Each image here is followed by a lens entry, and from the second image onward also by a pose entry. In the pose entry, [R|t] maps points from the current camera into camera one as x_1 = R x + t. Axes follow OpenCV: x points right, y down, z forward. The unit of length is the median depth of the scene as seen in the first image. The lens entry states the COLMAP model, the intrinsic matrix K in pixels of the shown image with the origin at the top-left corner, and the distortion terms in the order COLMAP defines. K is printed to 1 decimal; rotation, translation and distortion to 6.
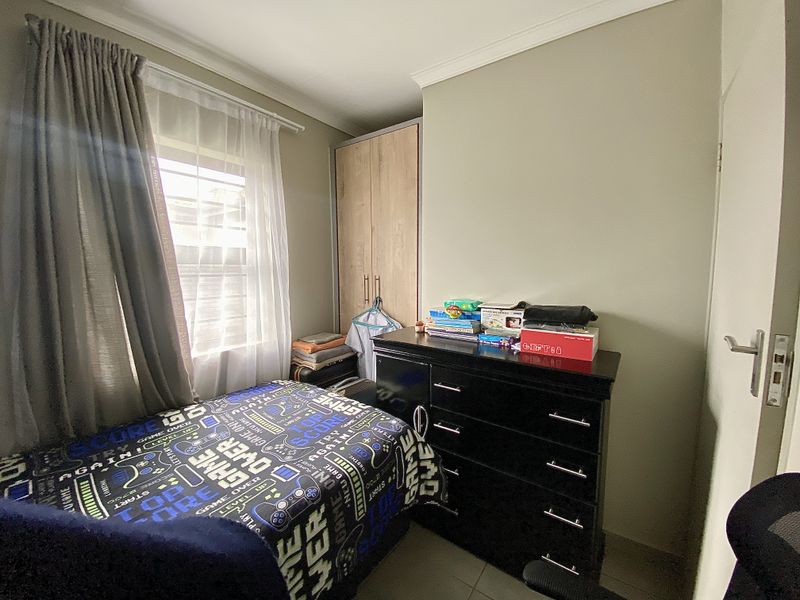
lens RADIAL K [[319.7, 0, 400.0], [0, 319.7, 300.0], [0, 0, 1]] dist [0.000876, -0.013477]
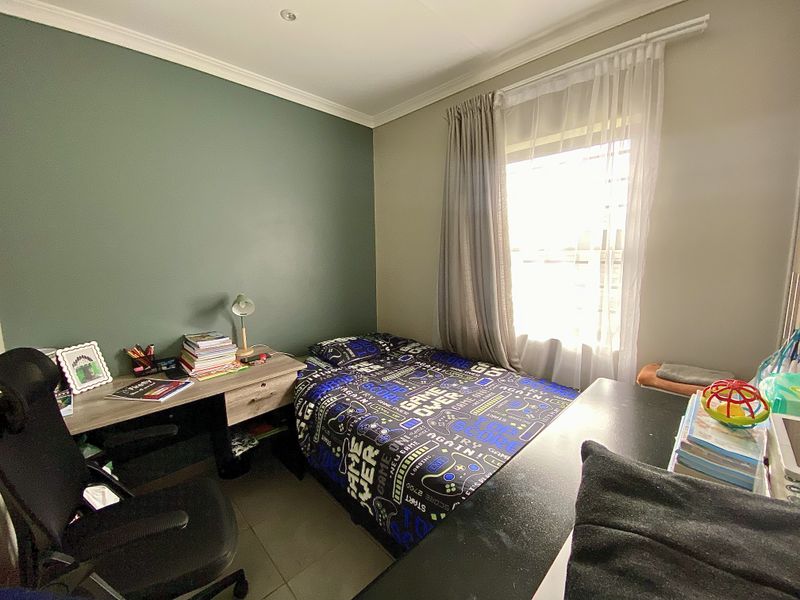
lens RADIAL K [[319.7, 0, 400.0], [0, 319.7, 300.0], [0, 0, 1]] dist [0.000876, -0.013477]
pose [[-0.169274, 0.147383, -0.974487, 0.720359], [-0.090914, 0.982205, 0.164342, -0.115260], [0.981367, 0.116413, -0.152863, 1.009069]]
